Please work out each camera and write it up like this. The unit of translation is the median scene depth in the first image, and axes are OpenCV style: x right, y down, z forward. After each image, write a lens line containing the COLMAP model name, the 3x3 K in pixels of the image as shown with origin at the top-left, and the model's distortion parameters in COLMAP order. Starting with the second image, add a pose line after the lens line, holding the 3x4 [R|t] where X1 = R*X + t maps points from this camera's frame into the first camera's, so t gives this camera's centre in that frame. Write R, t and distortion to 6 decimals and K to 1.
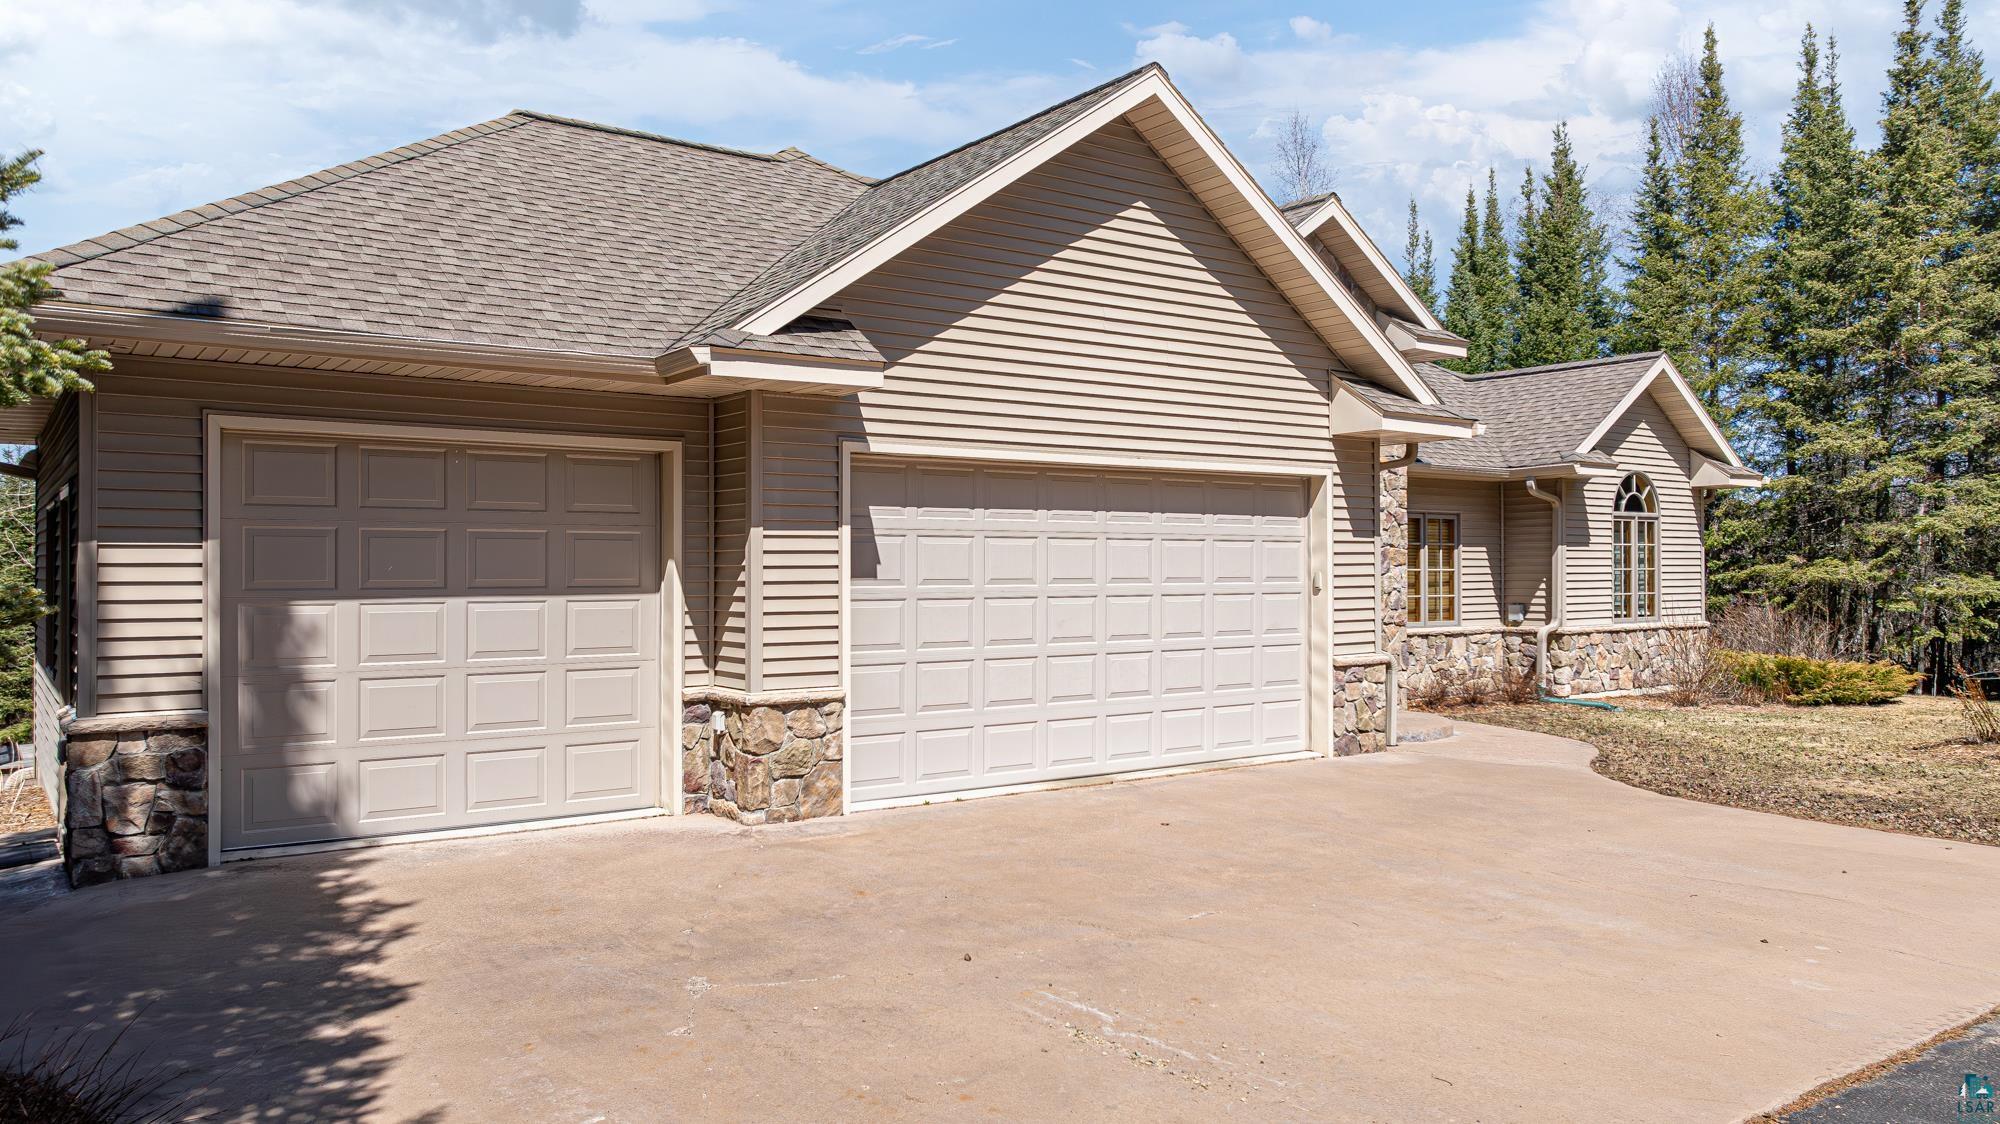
lens RADIAL K [[1405.4, 0, 1002.5], [0, 1405.4, 557.8], [0, 0, 1]] dist [-0.017489, -0.000469]
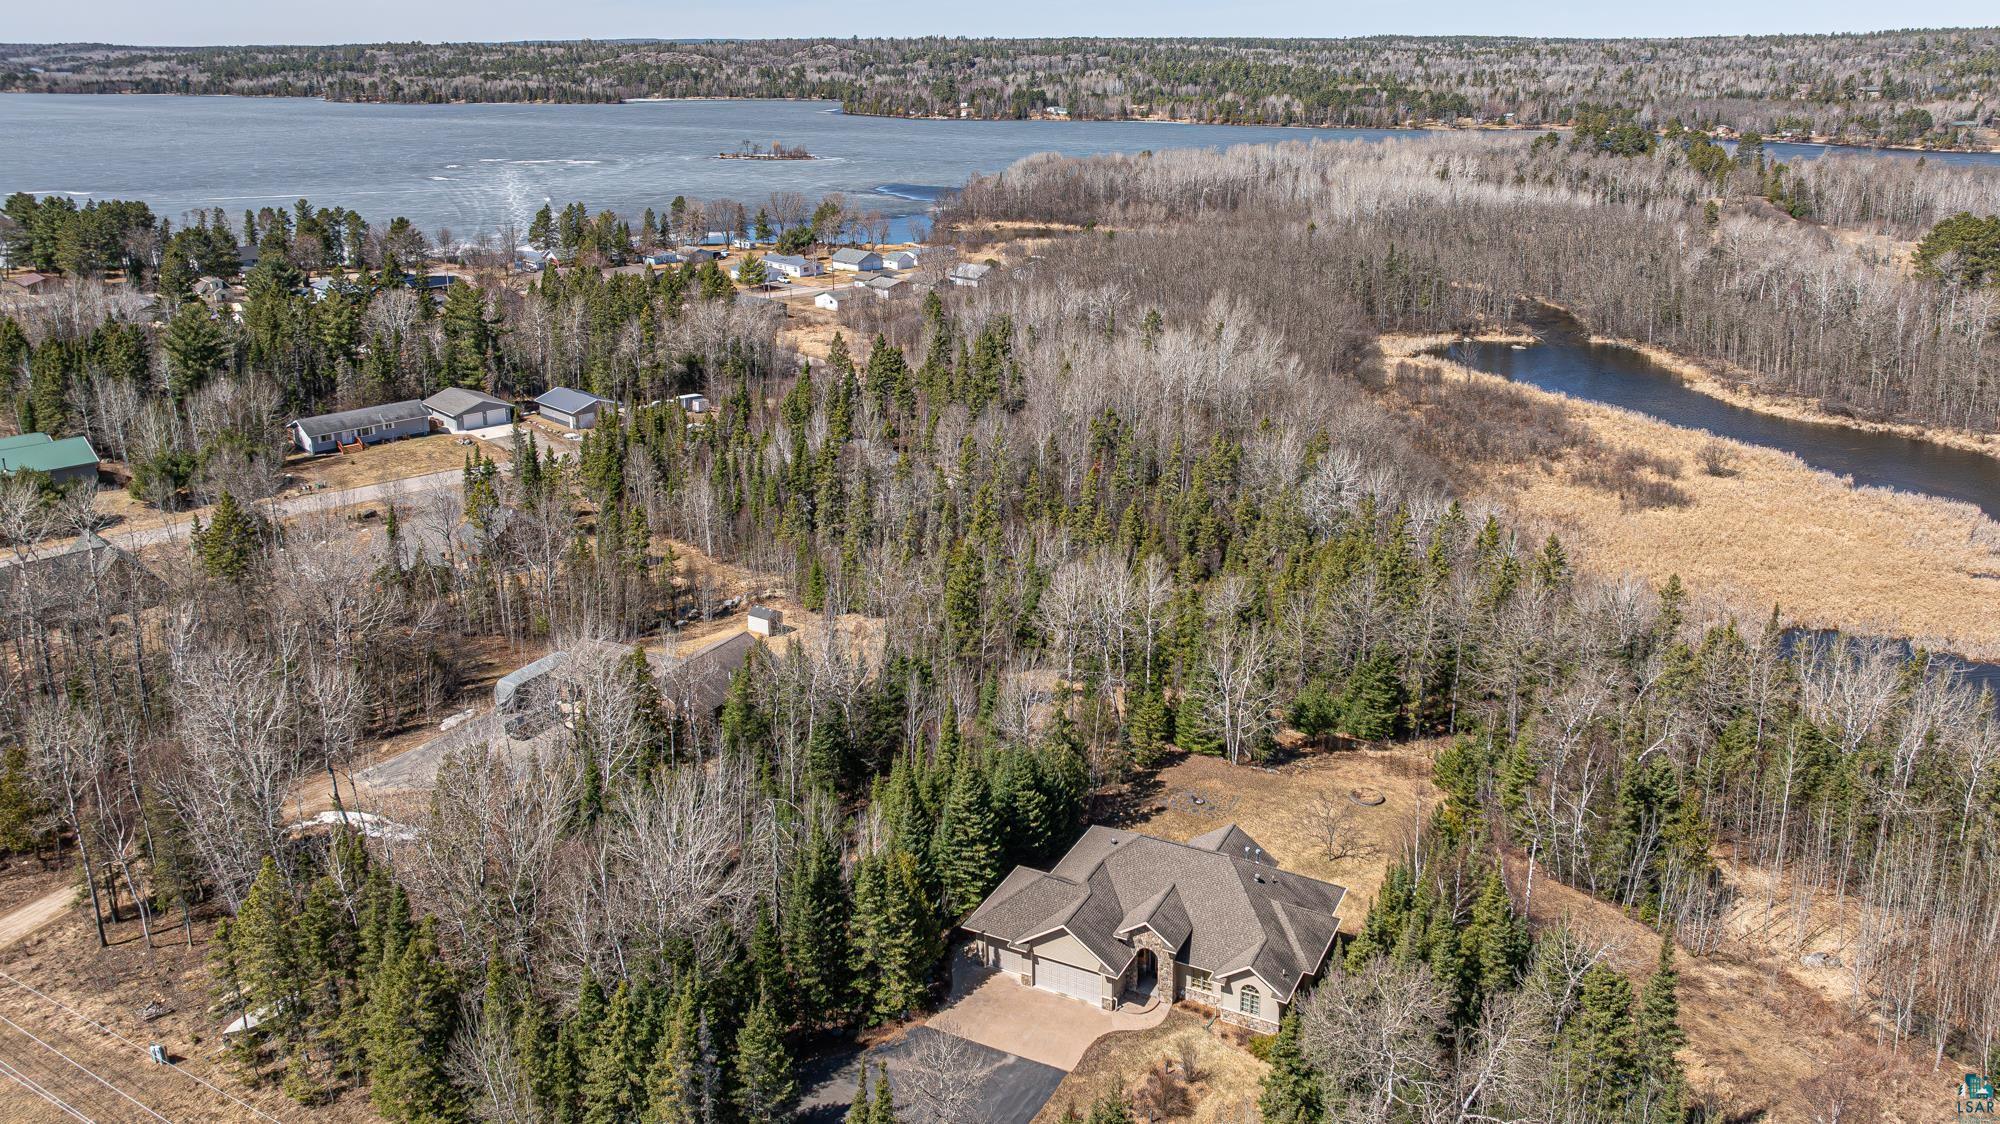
lens RADIAL K [[1461.1, 0, 1043.0], [0, 1461.1, 420.2], [0, 0, 1]] dist [-0.018208, 0.001892]
pose [[0.466752, 0.220446, -0.856473, 7.246533], [0.011184, 0.966887, 0.254961, -5.812304], [0.884318, -0.128582, 0.448831, -2.756277]]
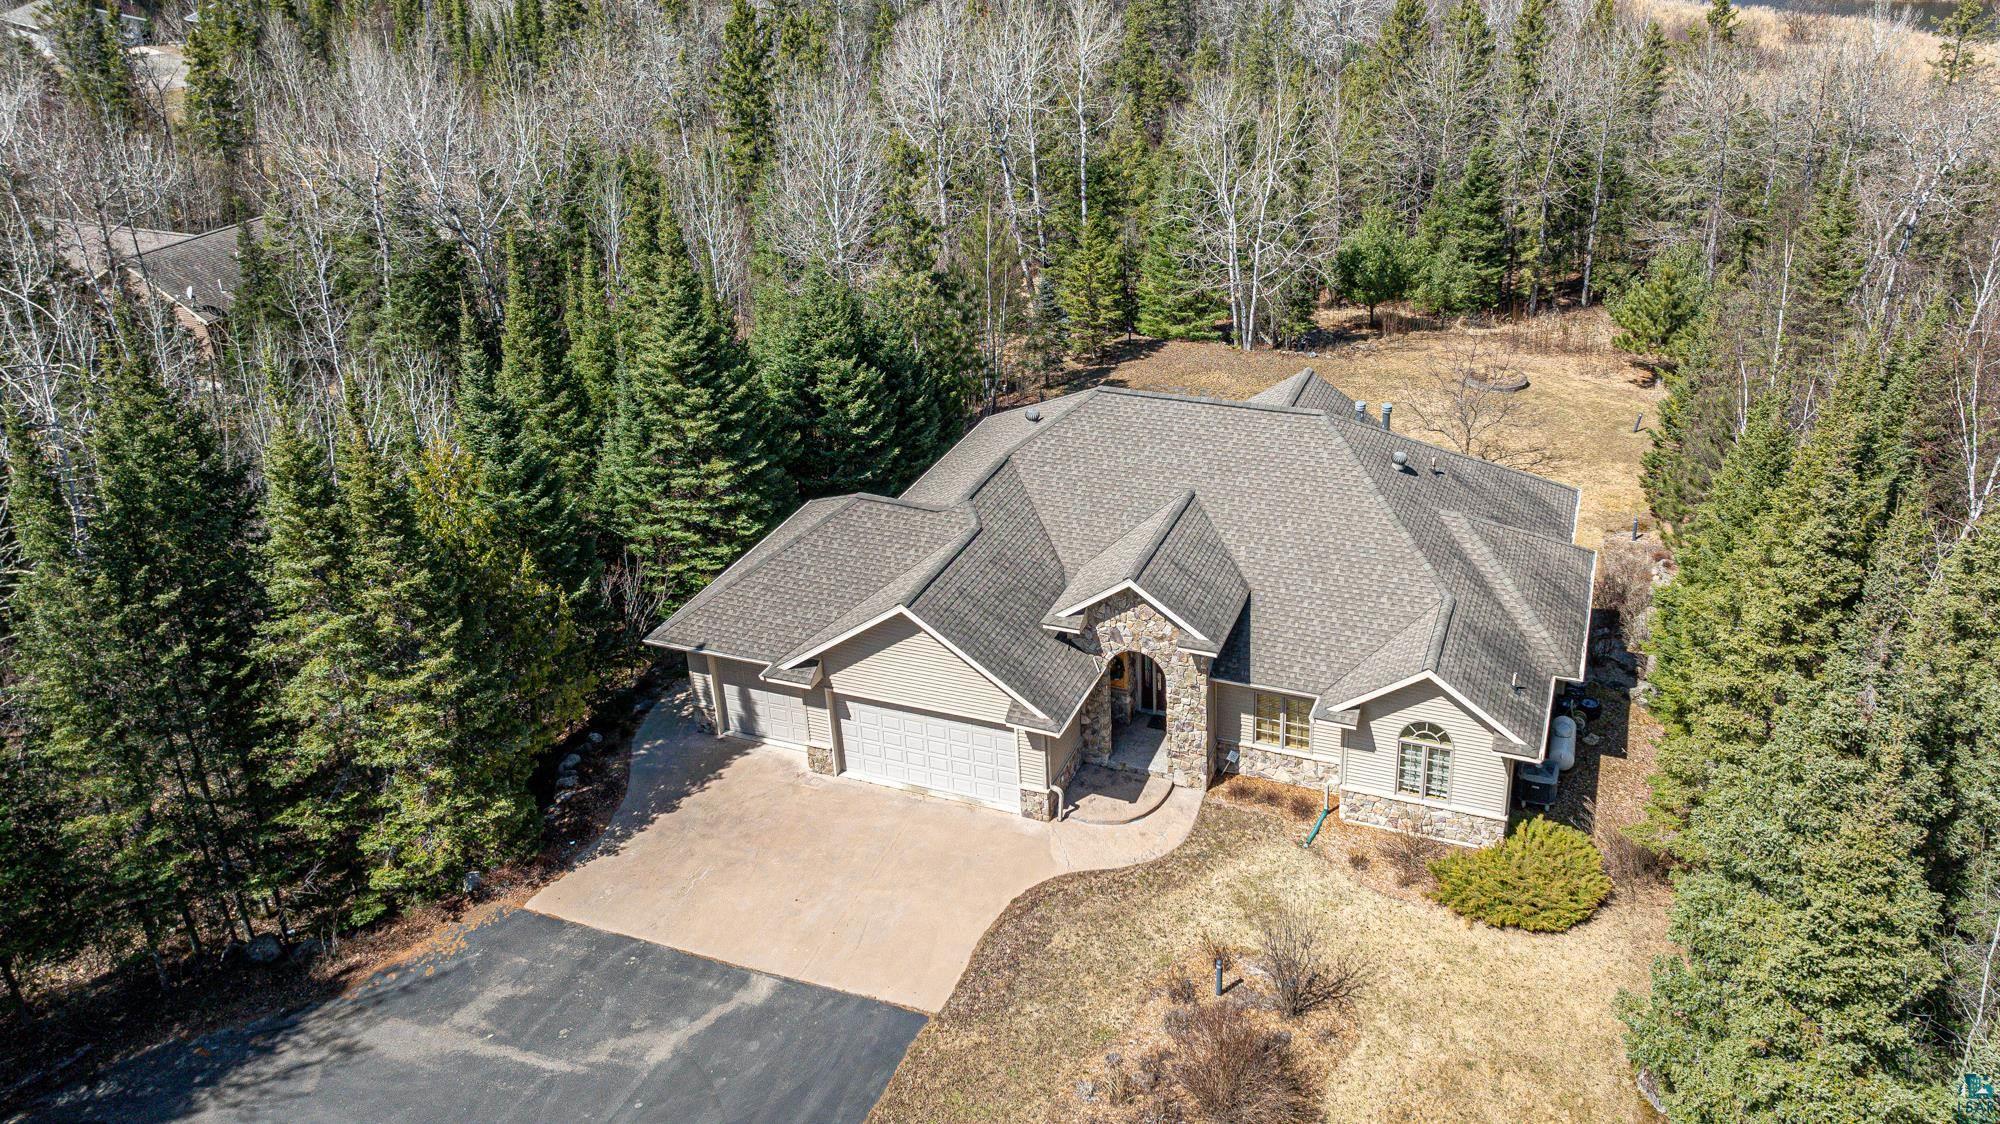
lens RADIAL K [[1494.5, 0, 1115.5], [0, 1494.5, 382.7], [0, 0, 1]] dist [-0.007590, 0.000714]
pose [[0.568632, 0.297185, -0.767032, 2.842521], [0.027109, 0.925181, 0.378557, -2.111575], [0.822145, -0.236053, 0.518031, -0.154447]]
